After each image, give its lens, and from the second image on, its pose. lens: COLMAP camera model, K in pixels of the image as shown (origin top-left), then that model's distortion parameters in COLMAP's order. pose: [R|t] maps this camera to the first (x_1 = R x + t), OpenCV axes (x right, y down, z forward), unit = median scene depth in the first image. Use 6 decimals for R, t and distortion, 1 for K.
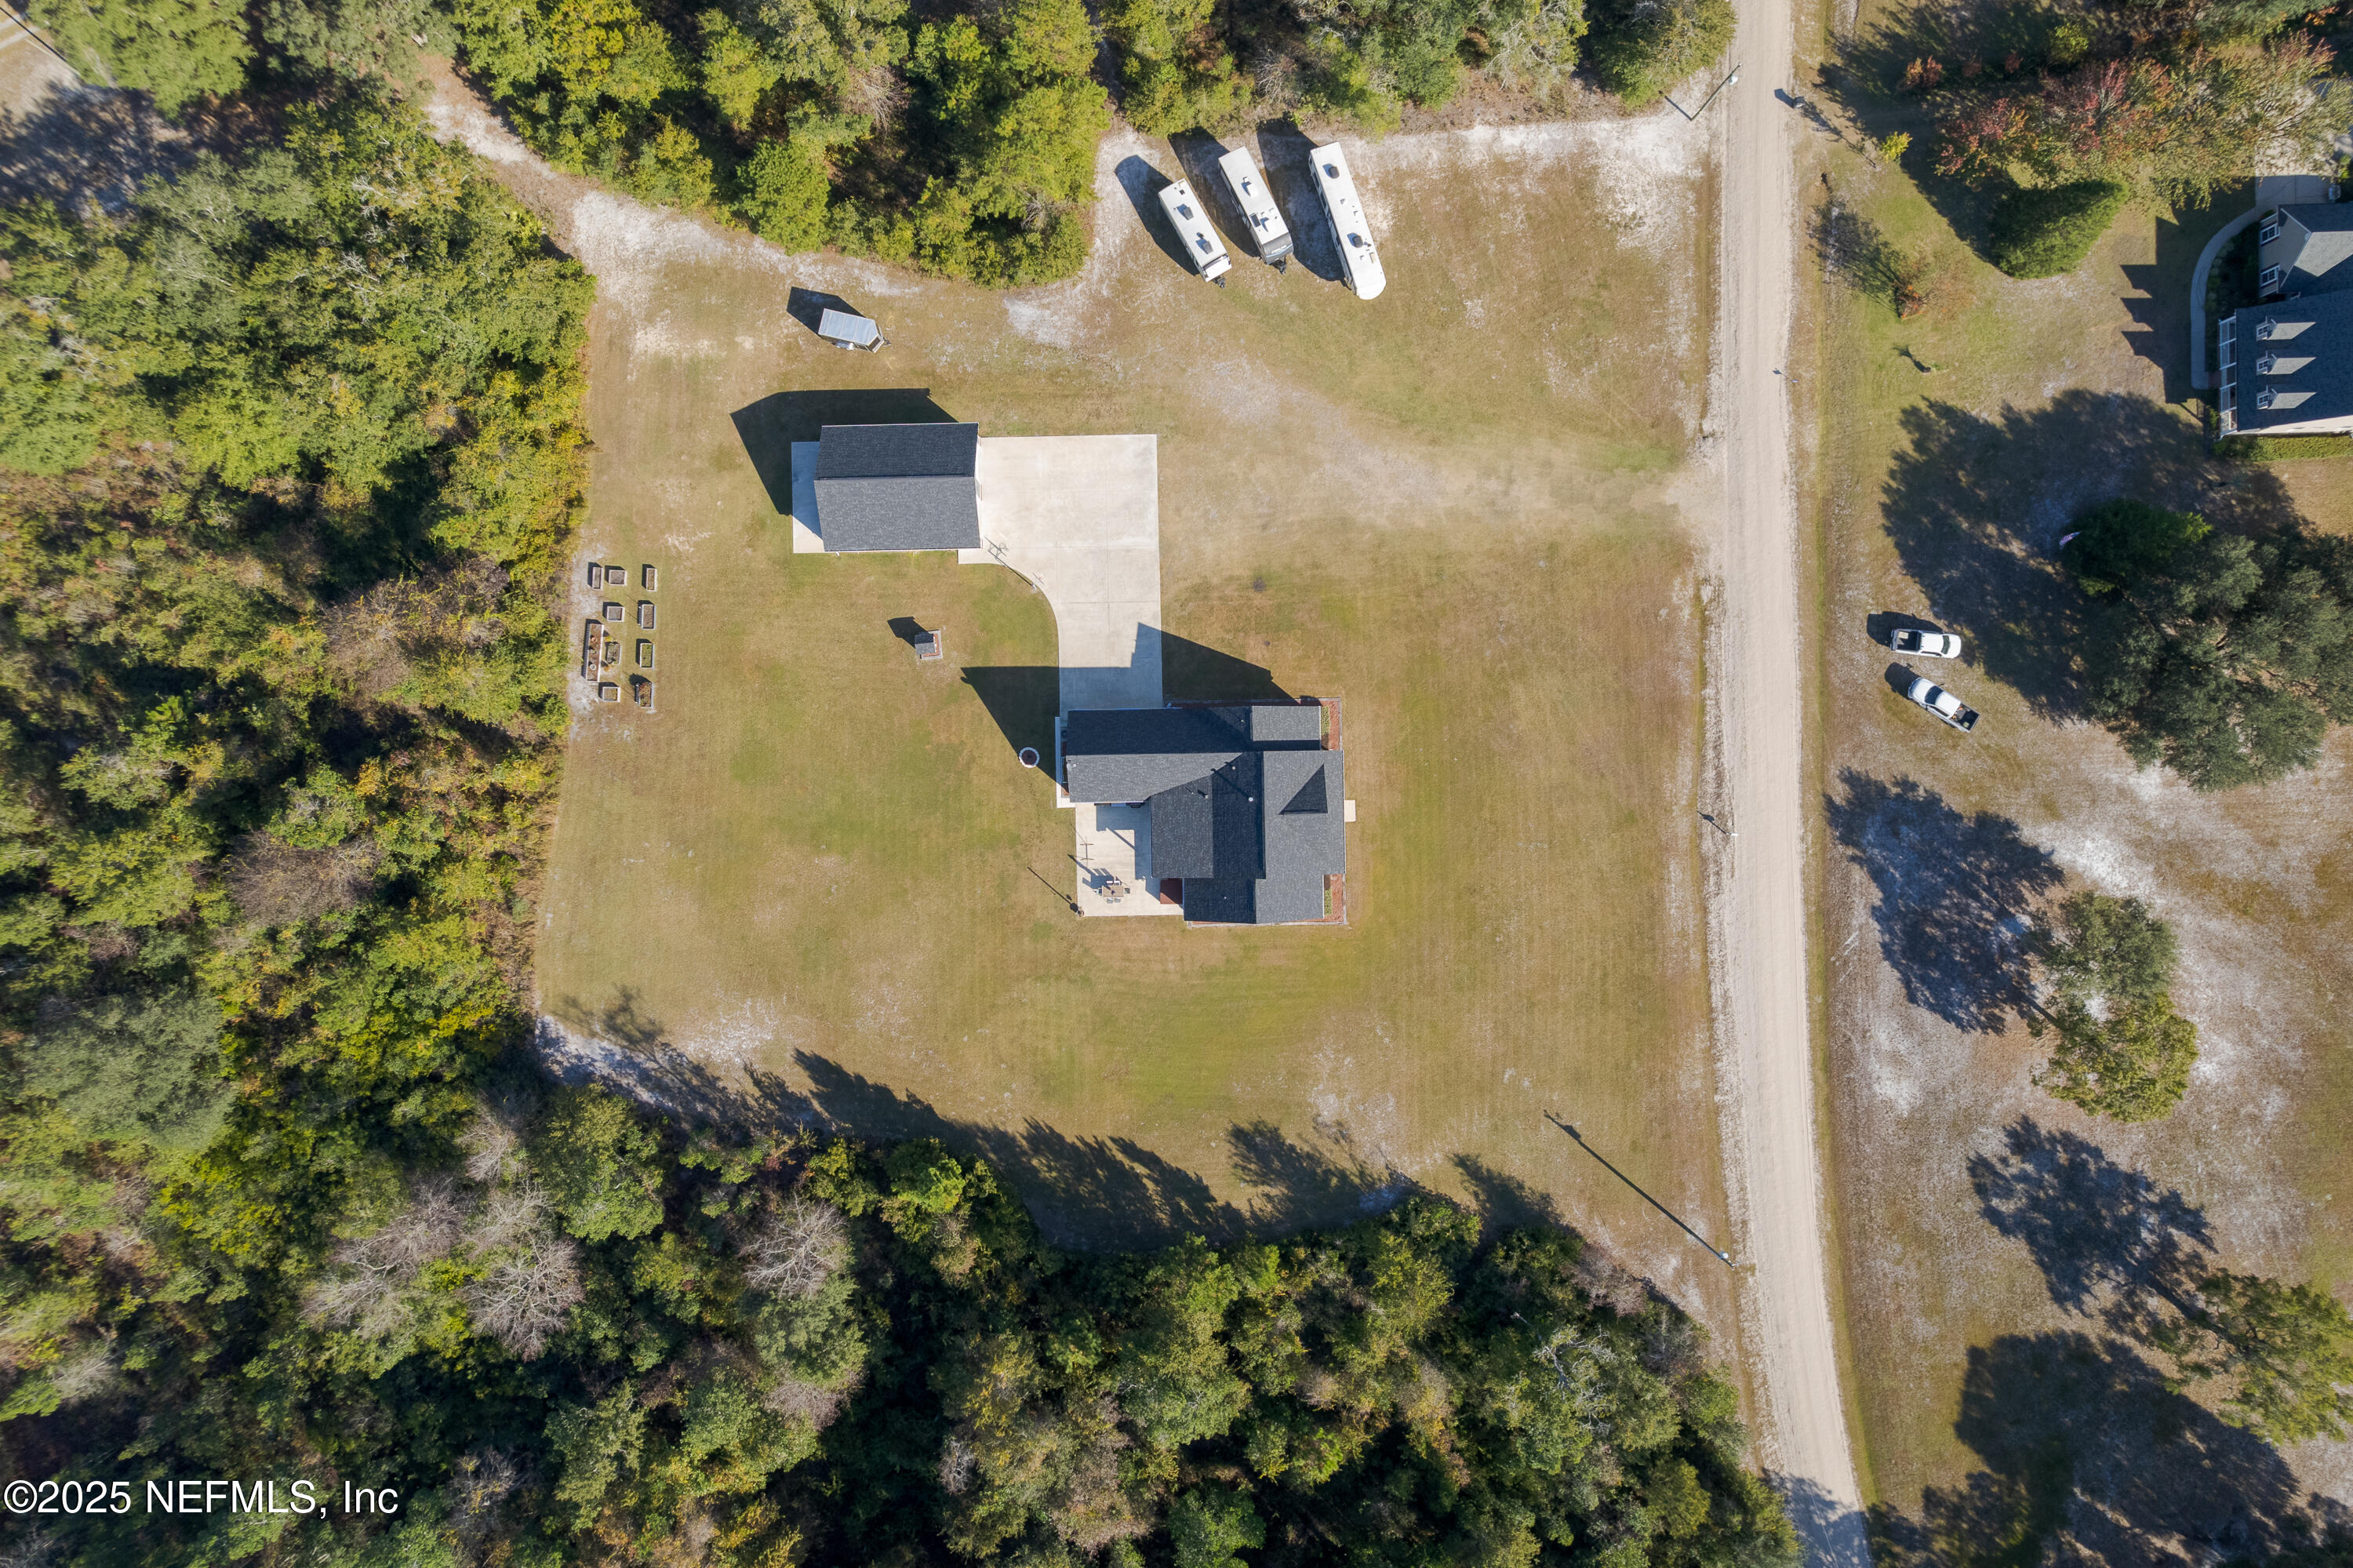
lens RADIAL K [[1506.6, 0, 1172.9], [0, 1506.6, 794.9], [0, 0, 1]] dist [-0.081703, 0.071675]
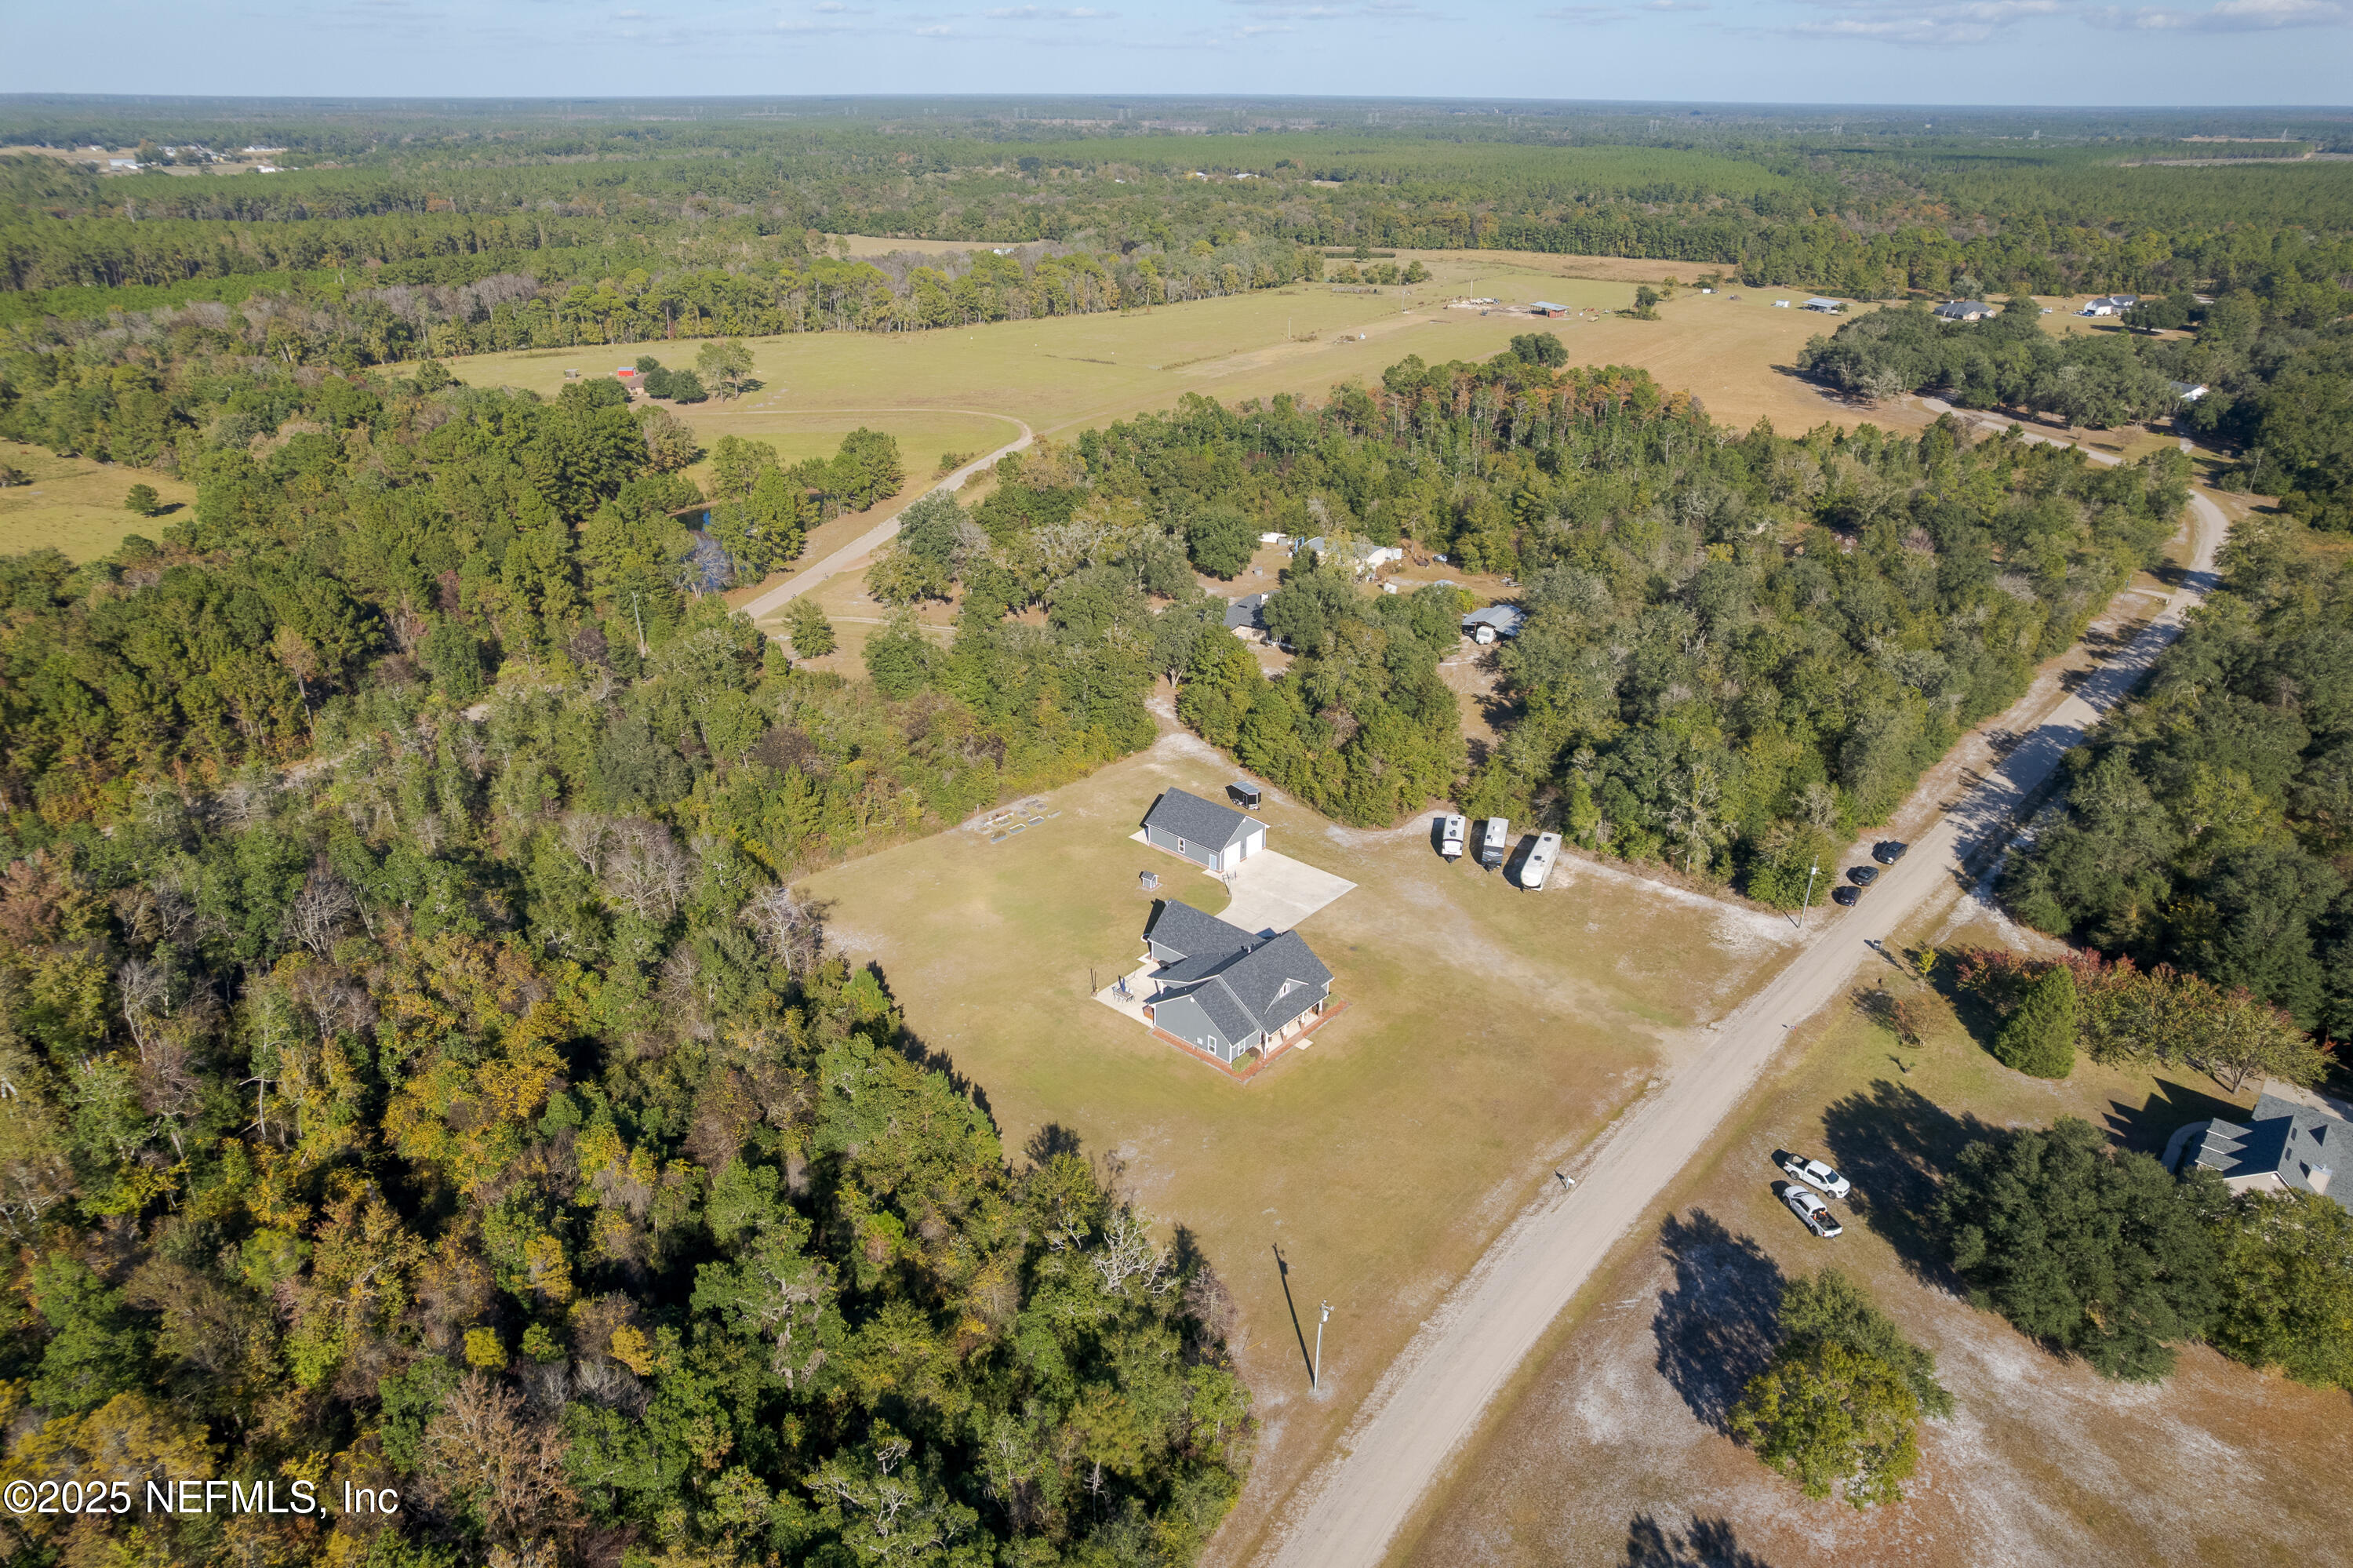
lens RADIAL K [[1506.6, 0, 1172.9], [0, 1506.6, 794.9], [0, 0, 1]] dist [-0.081703, 0.071675]
pose [[0.737300, 0.289720, -0.610288, 0.738905], [-0.675515, 0.305015, -0.671302, 0.859390], [-0.008342, 0.907209, 0.420597, 0.289956]]
